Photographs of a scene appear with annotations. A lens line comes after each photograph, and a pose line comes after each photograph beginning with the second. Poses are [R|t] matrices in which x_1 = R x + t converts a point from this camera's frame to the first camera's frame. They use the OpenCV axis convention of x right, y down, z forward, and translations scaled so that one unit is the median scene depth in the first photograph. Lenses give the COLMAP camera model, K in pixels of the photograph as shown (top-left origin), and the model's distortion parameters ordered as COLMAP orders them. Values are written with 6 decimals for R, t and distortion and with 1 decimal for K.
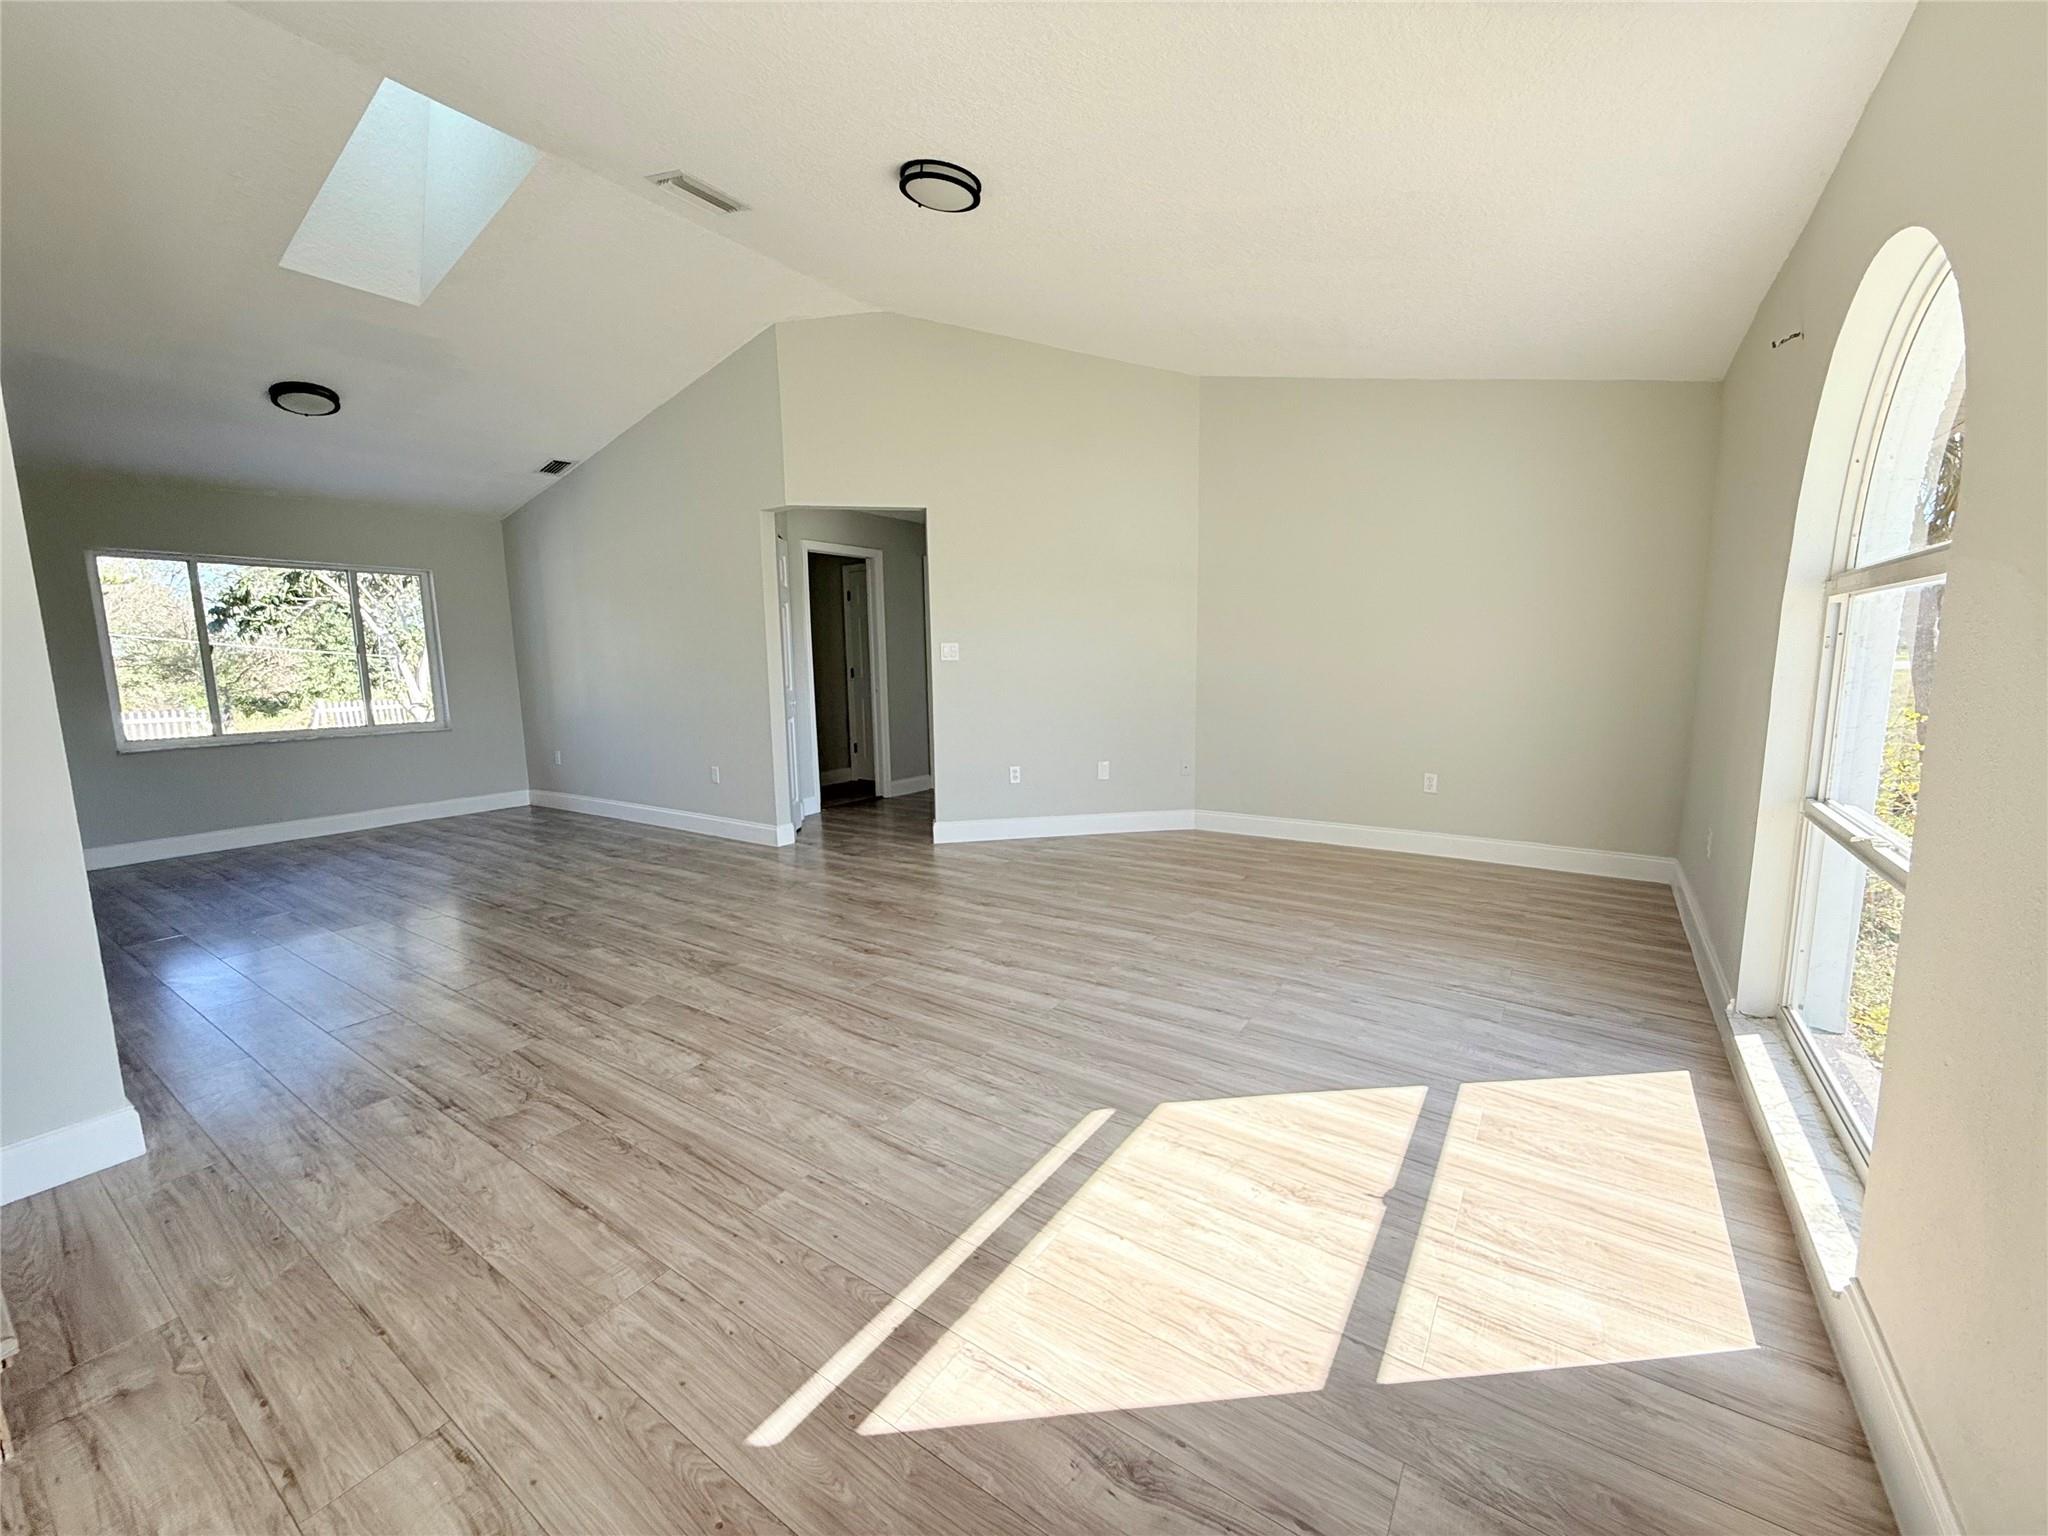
lens RADIAL K [[810.7, 0, 1015.2], [0, 810.7, 766.0], [0, 0, 1]] dist [-0.003366, -0.000173]
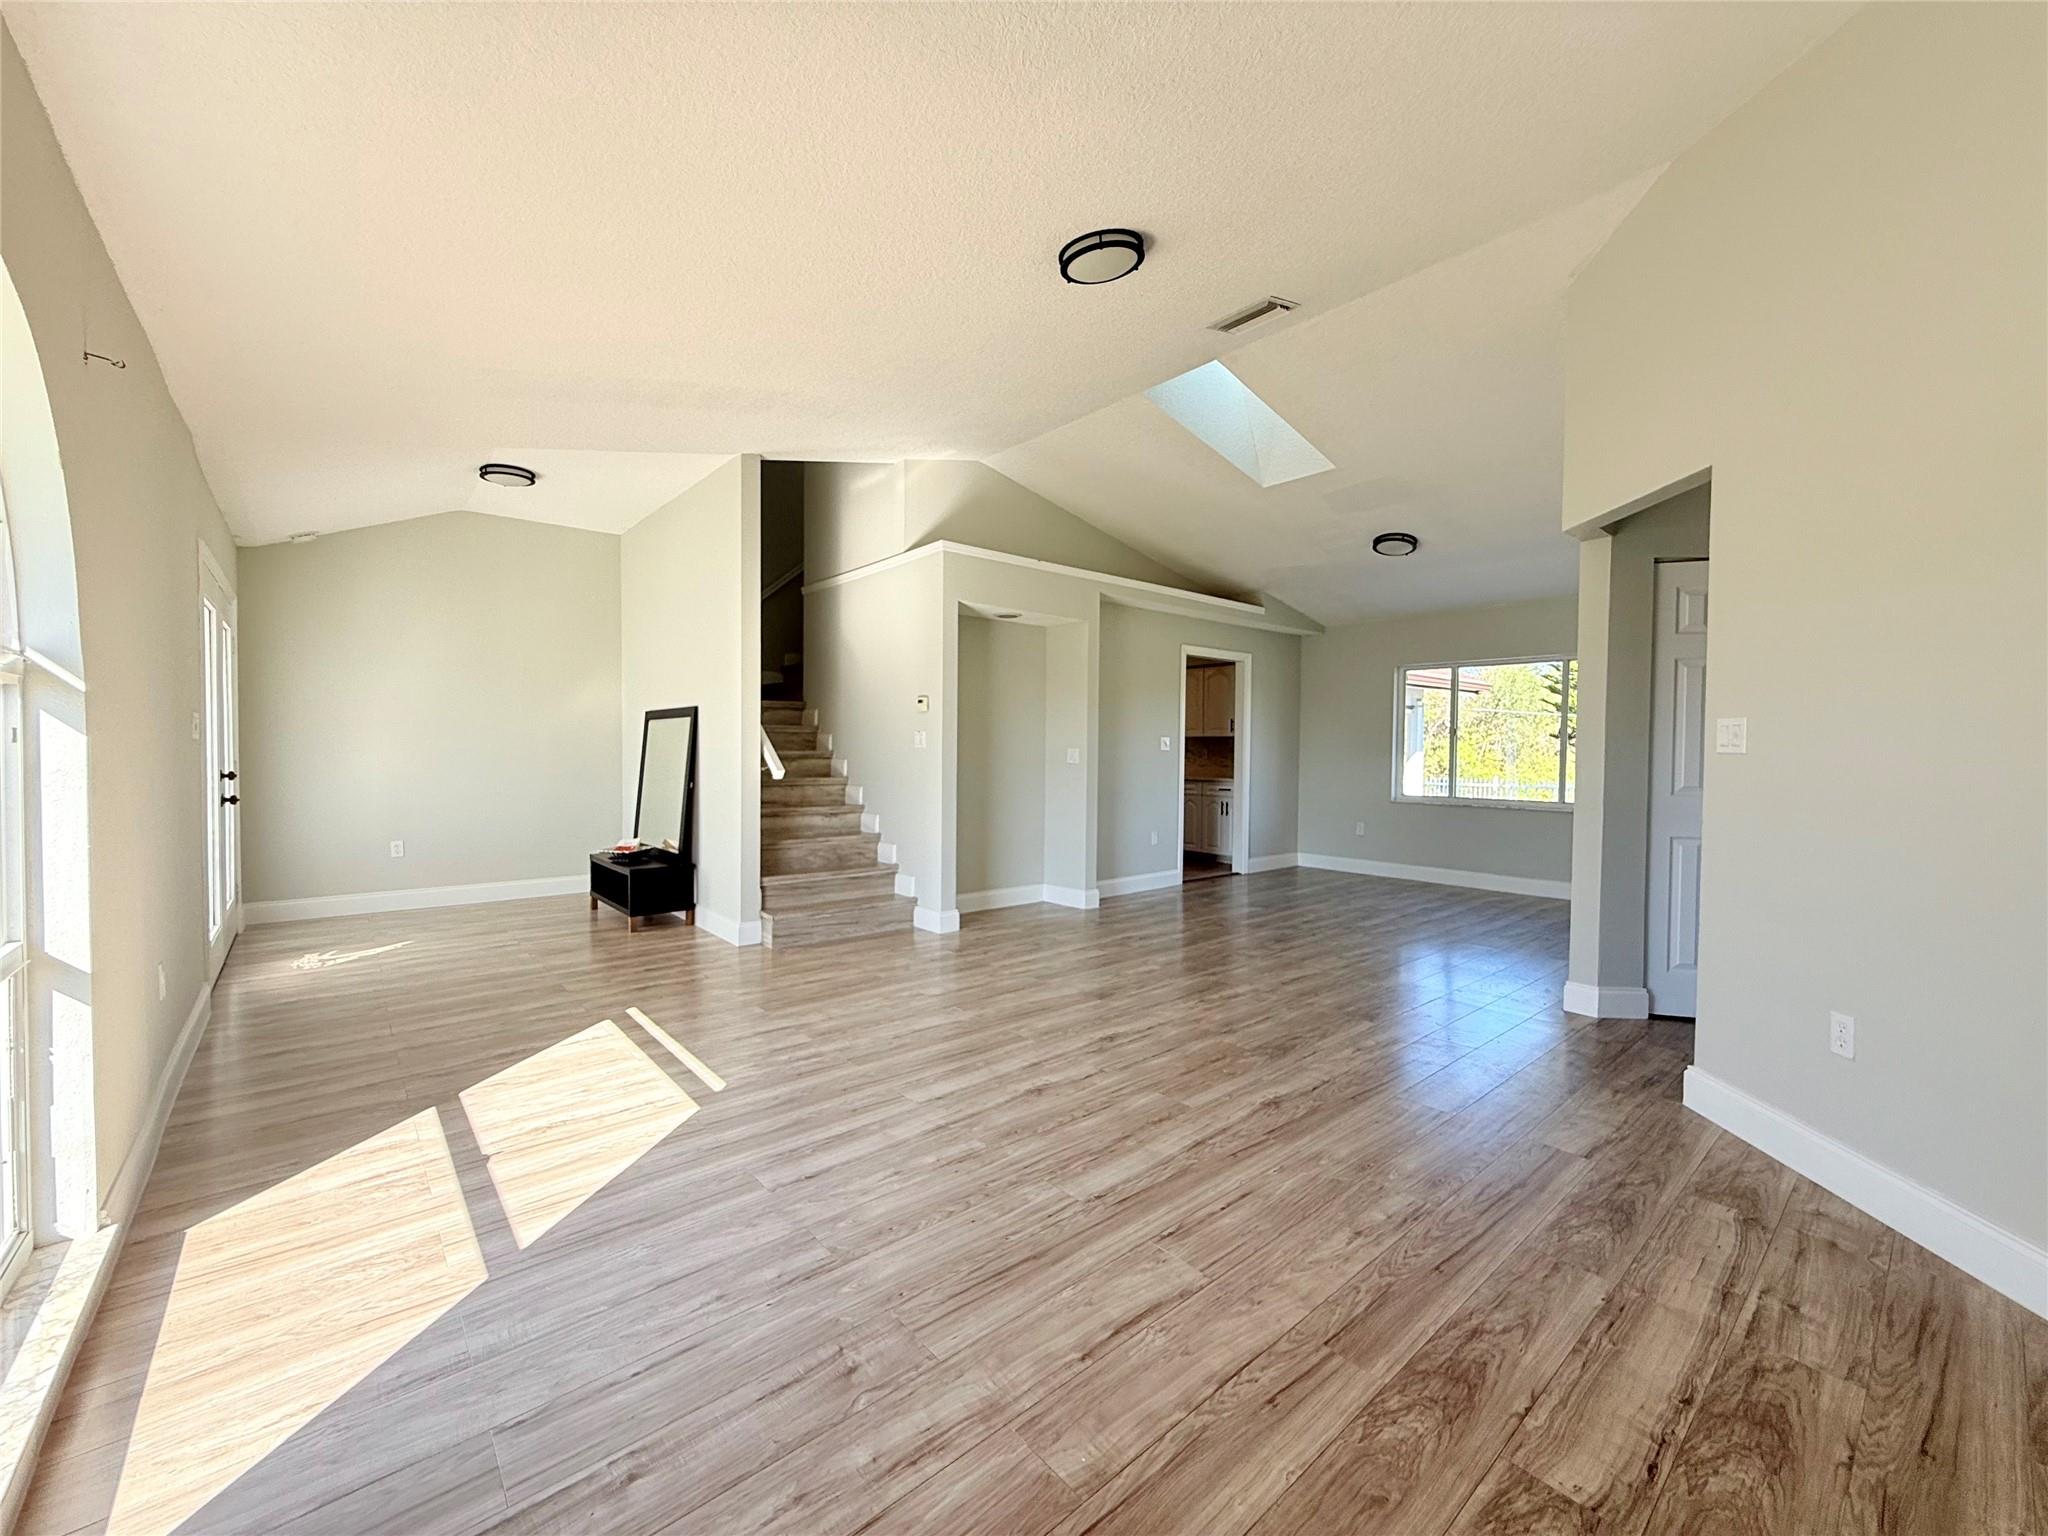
lens RADIAL K [[819.5, 0, 1024.0], [0, 819.5, 768.0], [0, 0, 1]] dist [0.000672, 0.000018]
pose [[-0.252348, 0.040563, -0.966786, 0.740578], [-0.131858, 0.988360, 0.075885, -0.146872], [0.958610, 0.146628, -0.244062, 1.024351]]
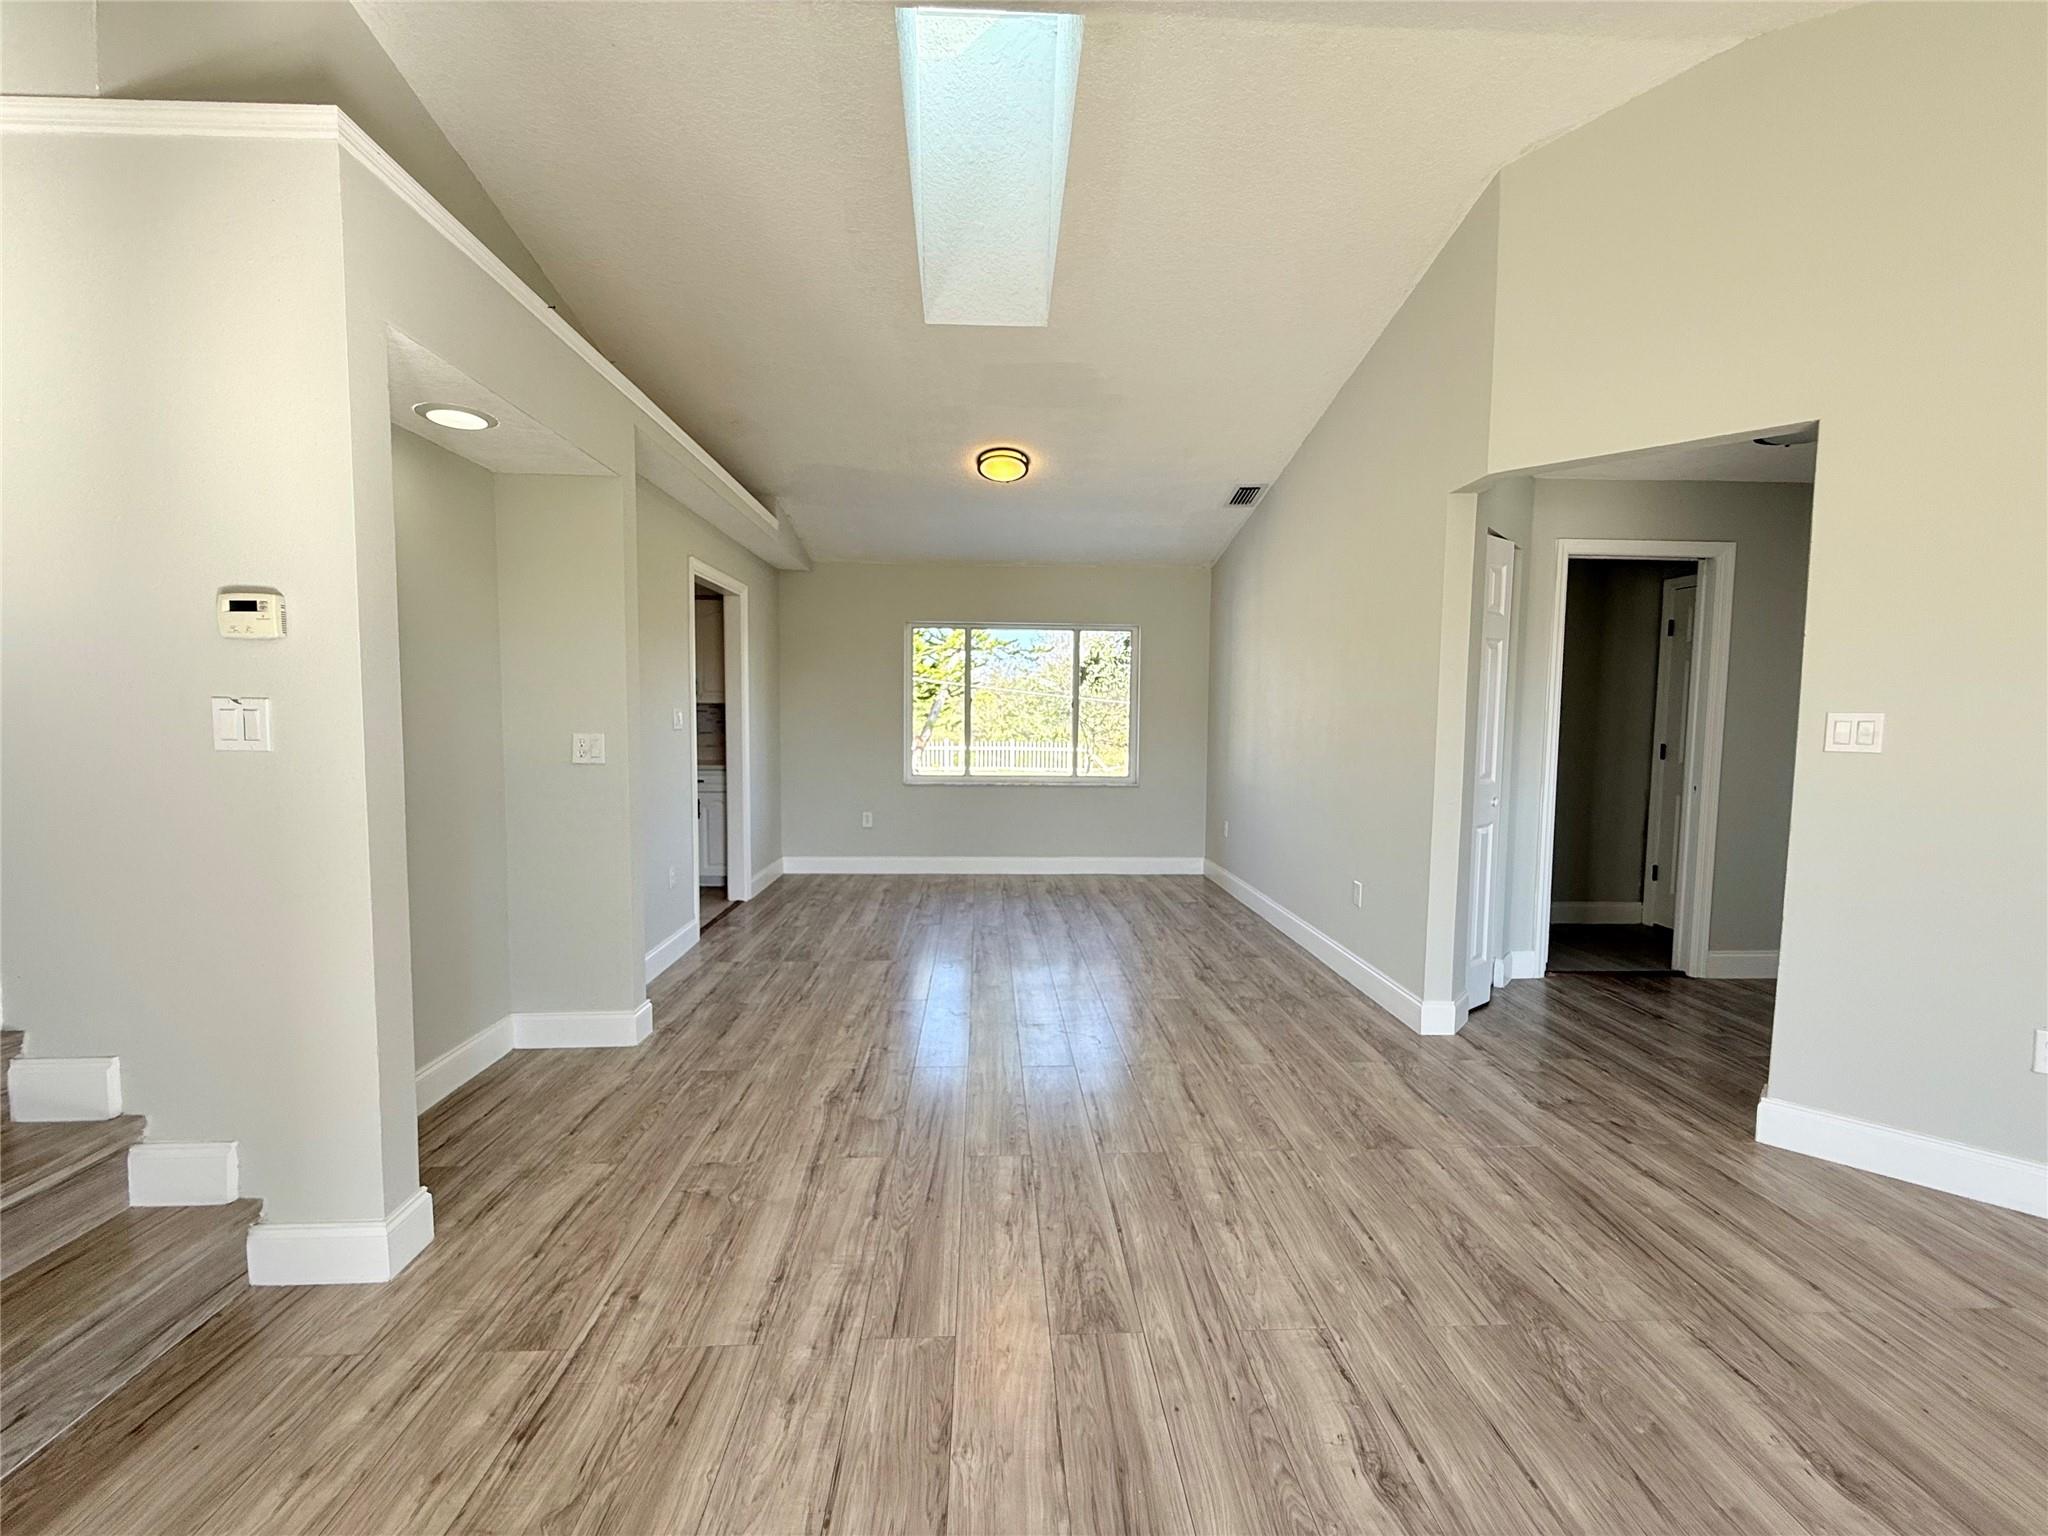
lens RADIAL K [[819.5, 0, 1024.0], [0, 819.5, 768.0], [0, 0, 1]] dist [0.000672, 0.000018]
pose [[0.603498, 0.077431, -0.793596, 0.004501], [-0.126141, 0.992012, 0.000865, -0.093463], [0.787324, 0.099583, 0.608444, 0.538892]]
